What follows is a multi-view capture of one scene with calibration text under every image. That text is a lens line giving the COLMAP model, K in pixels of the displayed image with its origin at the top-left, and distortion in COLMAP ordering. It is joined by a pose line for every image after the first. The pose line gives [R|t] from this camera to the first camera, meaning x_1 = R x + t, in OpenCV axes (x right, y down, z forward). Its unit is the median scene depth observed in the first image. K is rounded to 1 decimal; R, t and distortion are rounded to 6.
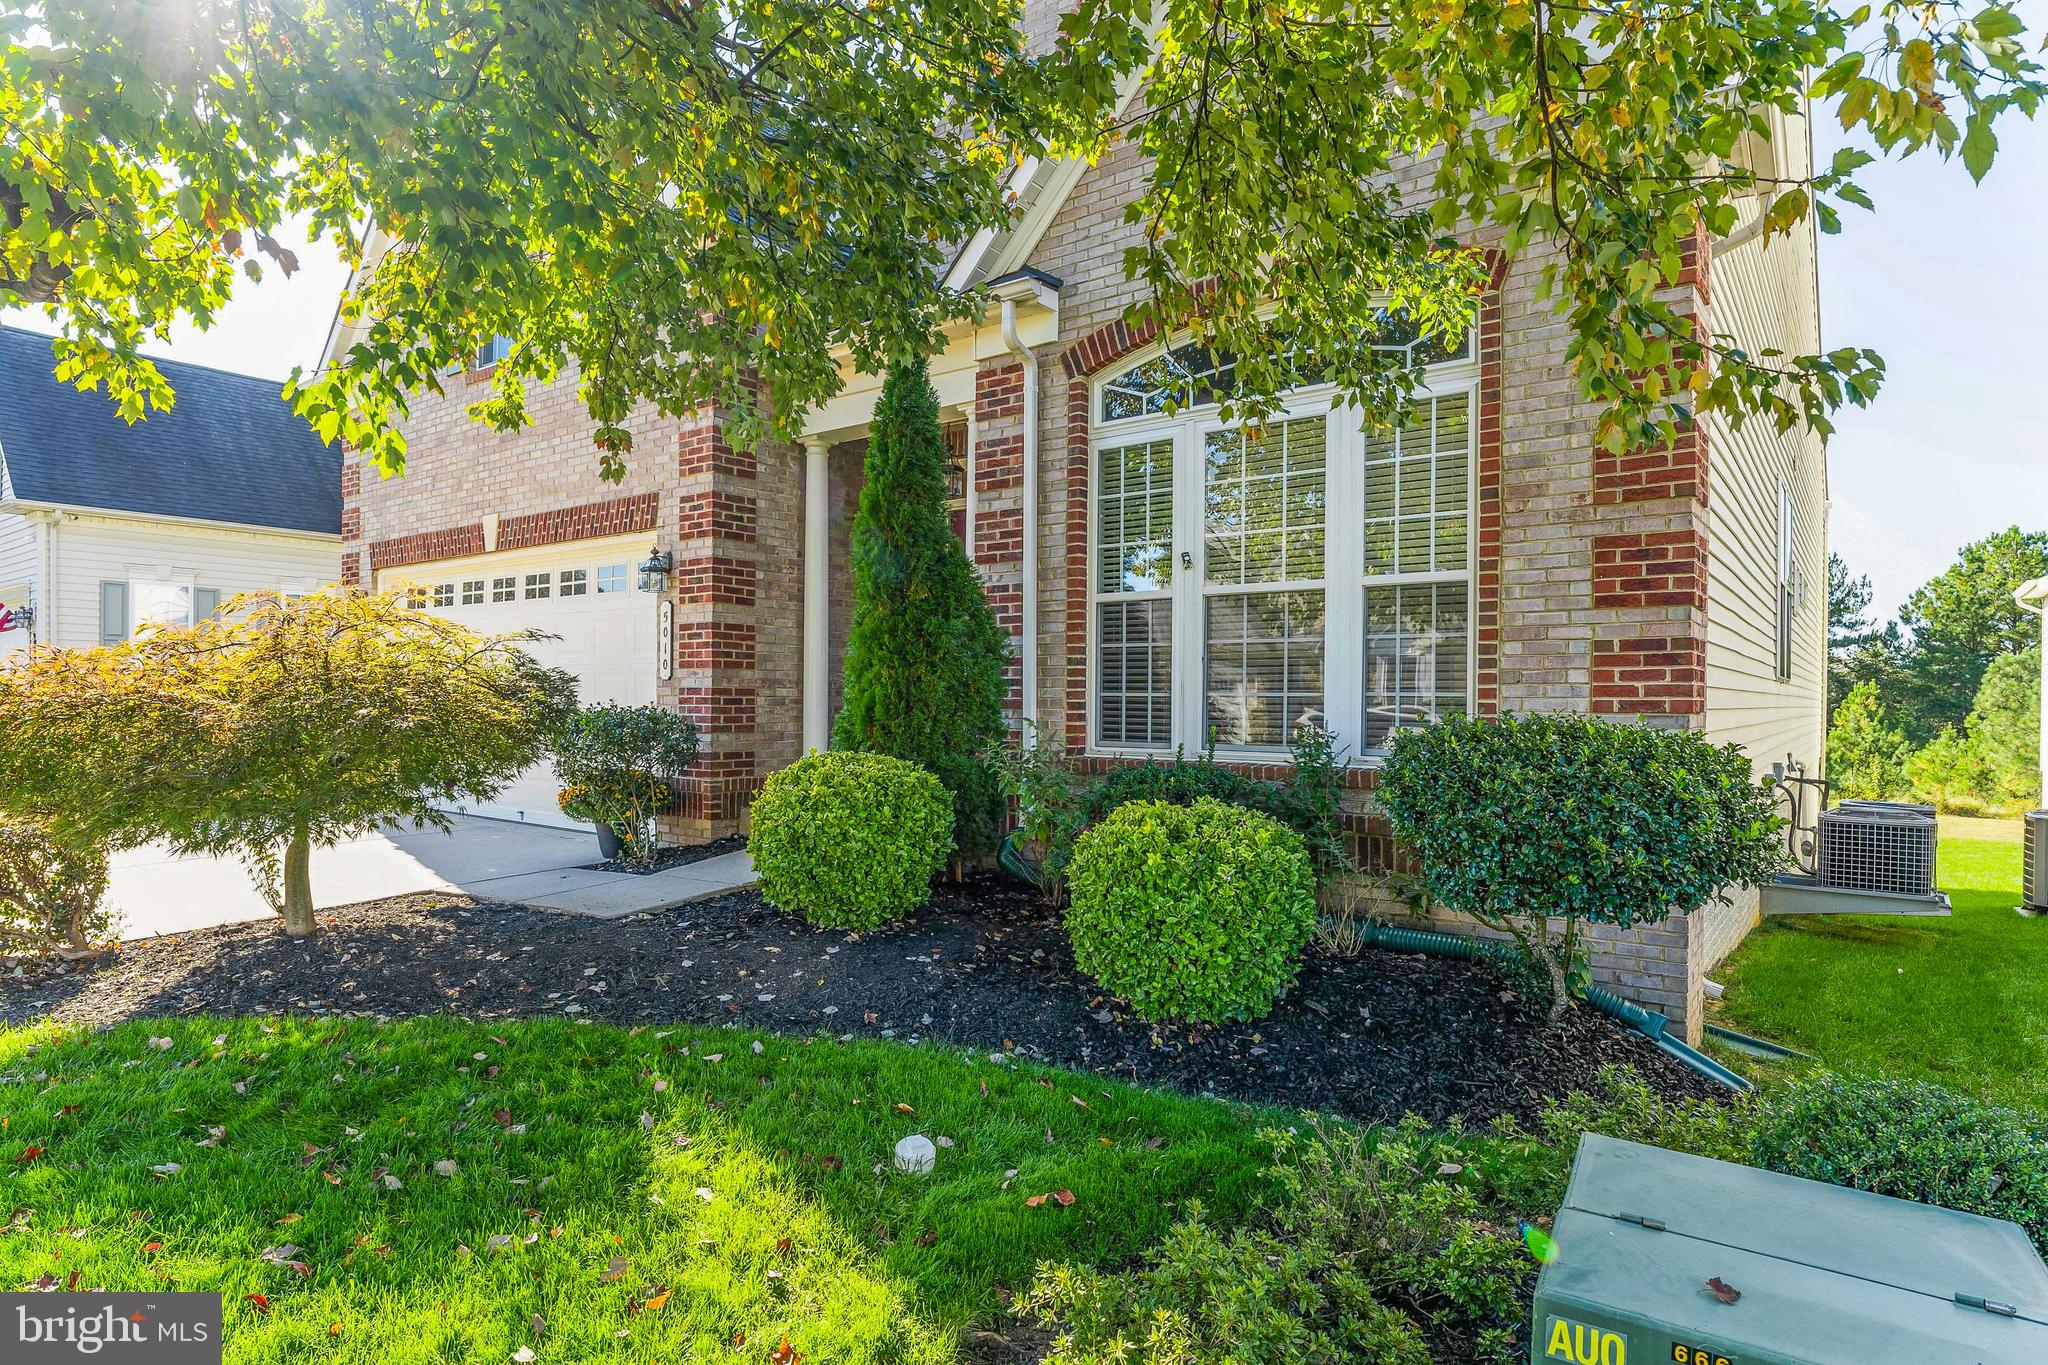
lens RADIAL K [[1117.6, 0, 1028.2], [0, 1117.6, 691.9], [0, 0, 1]] dist [-0.003060, -0.000528]
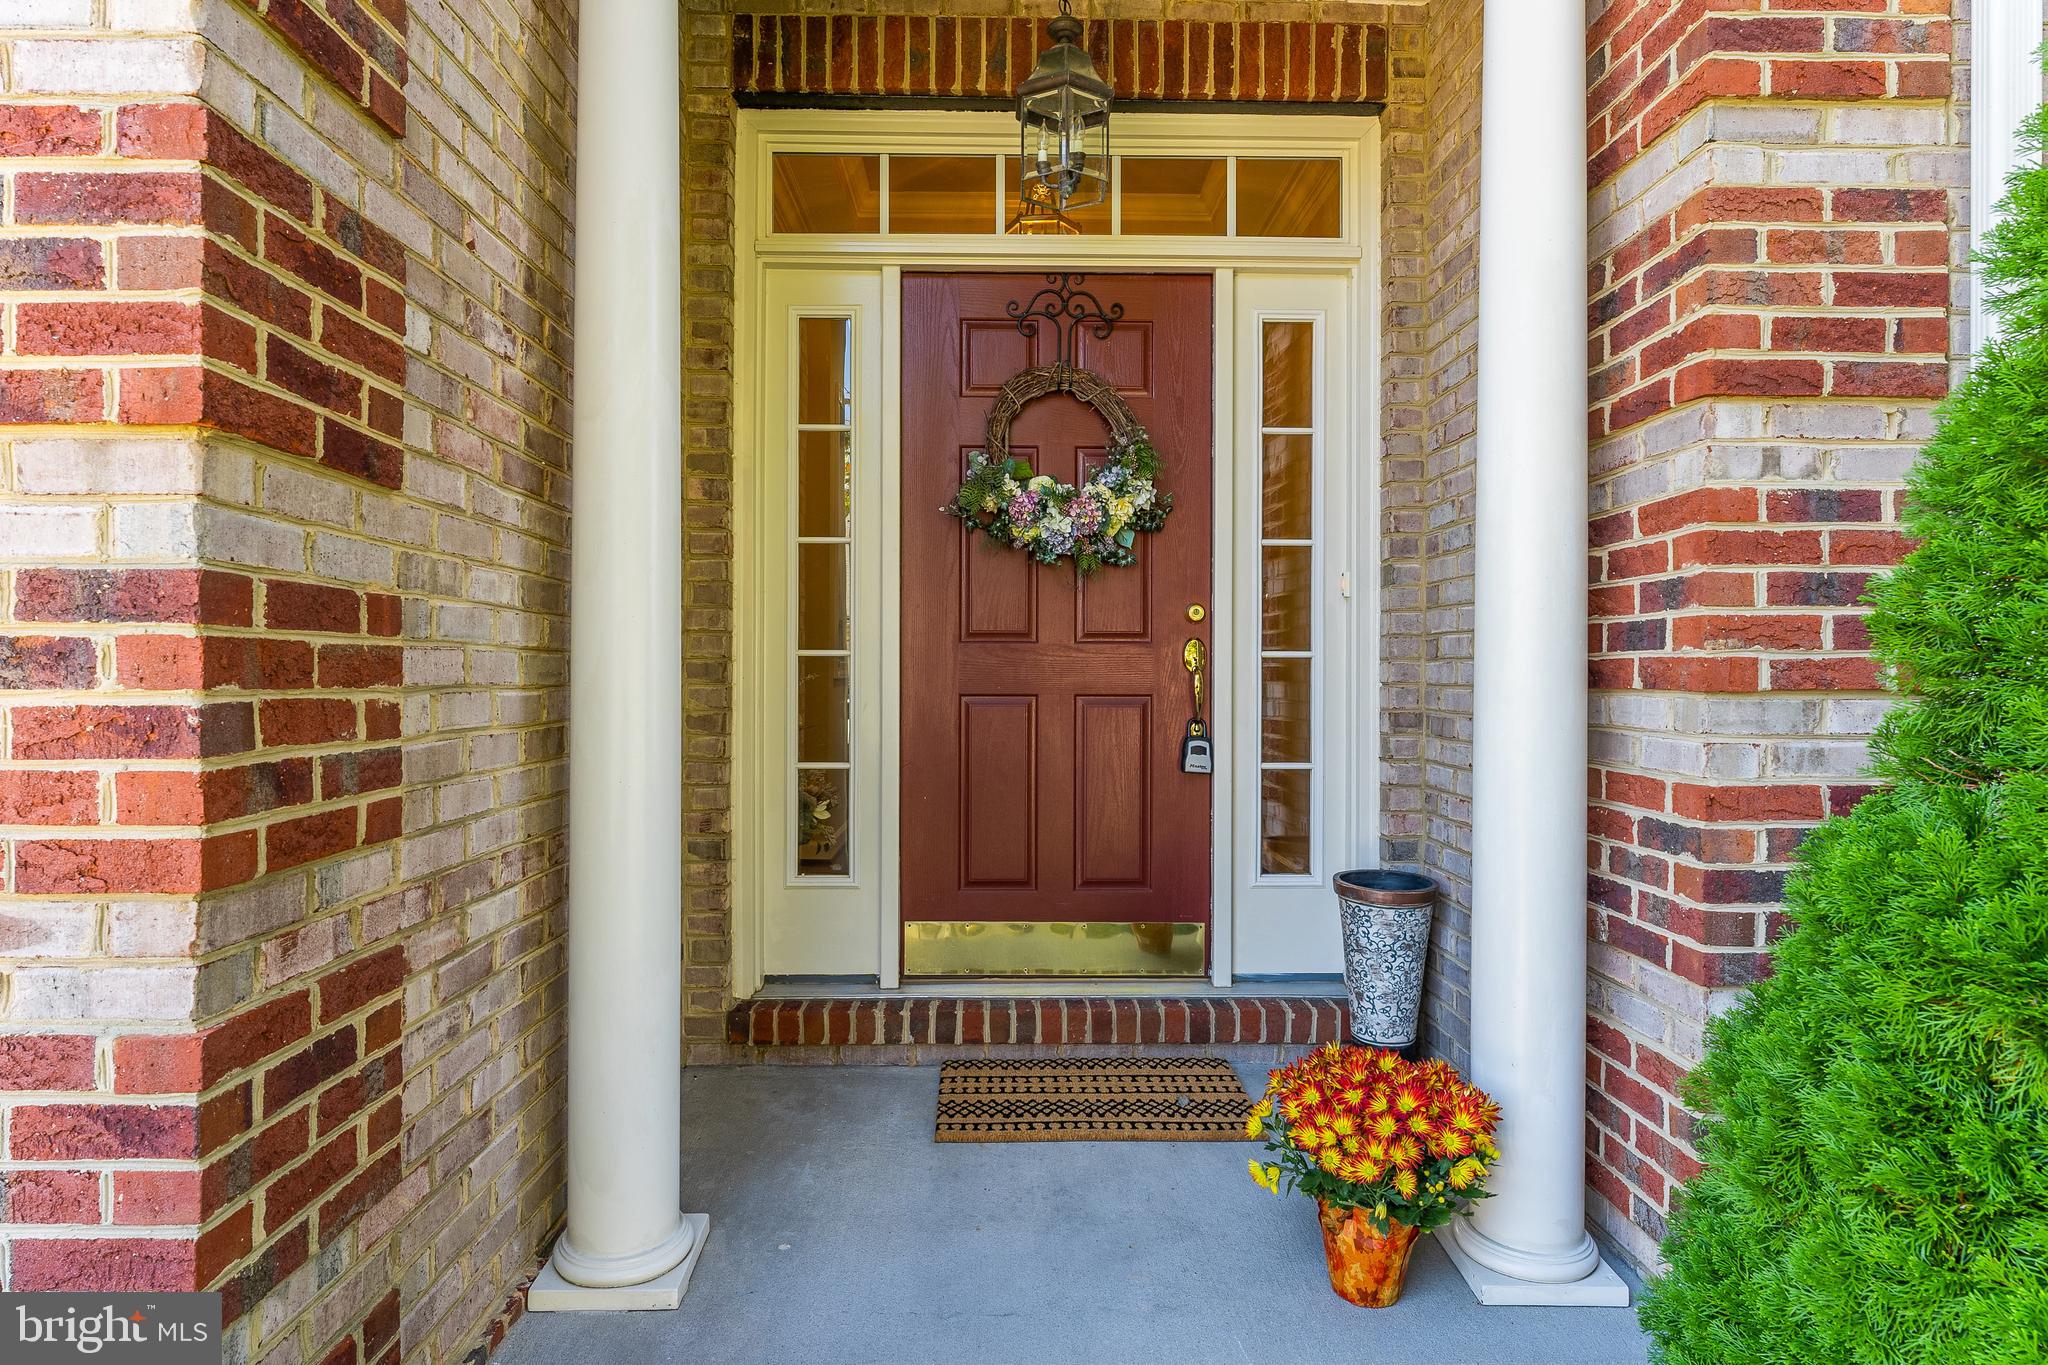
lens RADIAL K [[1117.6, 0, 1019.0], [0, 1117.6, 675.0], [0, 0, 1]] dist [-0.003060, -0.000528]
pose [[0.785470, -0.004781, 0.618882, -0.284772], [-0.001979, 0.999946, 0.010237, -0.050102], [-0.618897, -0.009265, 0.785417, 0.813244]]
